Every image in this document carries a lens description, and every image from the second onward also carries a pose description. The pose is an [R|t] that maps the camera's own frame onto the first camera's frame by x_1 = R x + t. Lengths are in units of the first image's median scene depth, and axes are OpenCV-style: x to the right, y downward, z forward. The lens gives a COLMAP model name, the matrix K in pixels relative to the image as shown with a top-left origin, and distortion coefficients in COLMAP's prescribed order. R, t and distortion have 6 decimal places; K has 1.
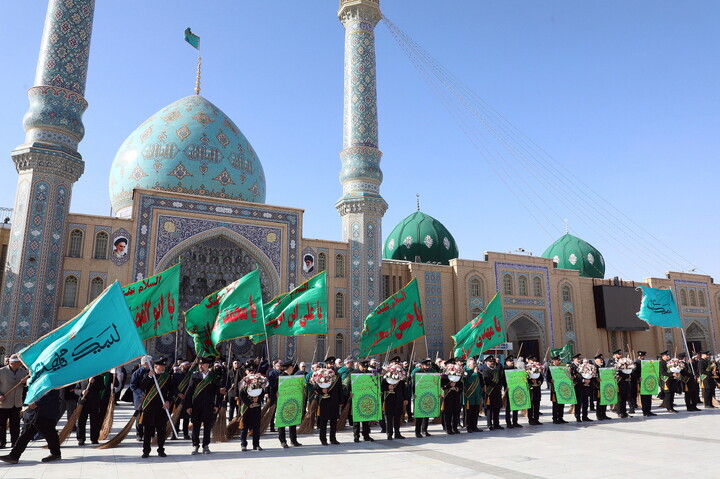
lens RADIAL K [[522.9, 0, 360.0], [0, 522.9, 239.5], [0, 0, 1]] dist [-0.045586, 0.006119]
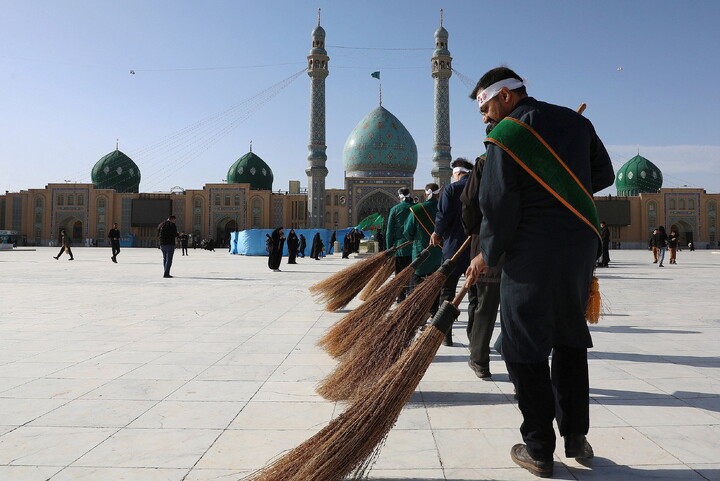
lens RADIAL K [[576.2, 0, 393.1], [0, 576.2, 218.9], [0, 0, 1]] dist [-0.043872, 0.000541]
pose [[0.906168, -0.010189, -0.422796, 0.876686], [0.087444, 0.982621, 0.163737, -0.298441], [0.413780, -0.185344, 0.891310, -1.336771]]
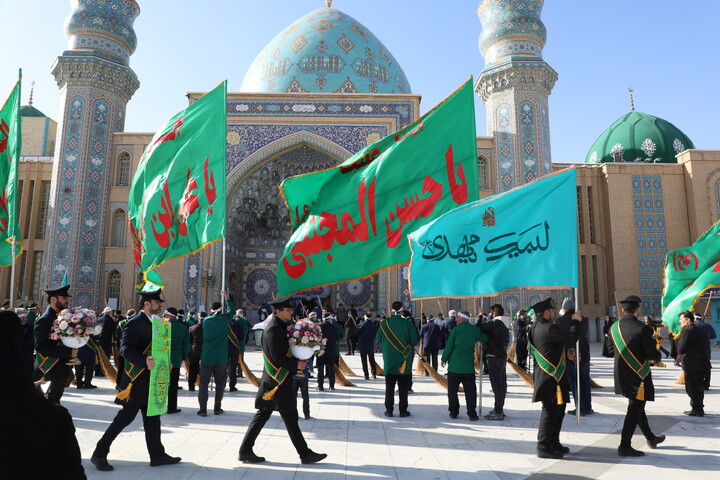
lens RADIAL K [[498.5, 0, 360.0], [0, 498.5, 240.0], [0, 0, 1]] dist [-0.046945, 0.006498]
pose [[0.902053, -0.054667, -0.428150, 0.086019], [0.087417, 0.994529, 0.057192, 0.084137], [0.422681, -0.089017, 0.901896, 0.355224]]
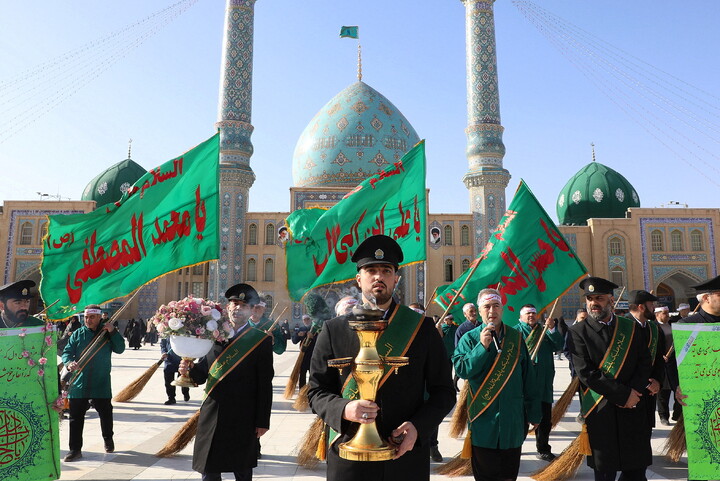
lens RADIAL K [[615.5, 0, 377.2], [0, 615.5, 201.6], [0, 0, 1]] dist [-0.063390, 0.001838]
pose [[0.911504, -0.075037, -0.404388, 0.322002], [0.089715, 0.995815, 0.017439, -0.060706], [0.401387, -0.052176, 0.914421, -0.270837]]
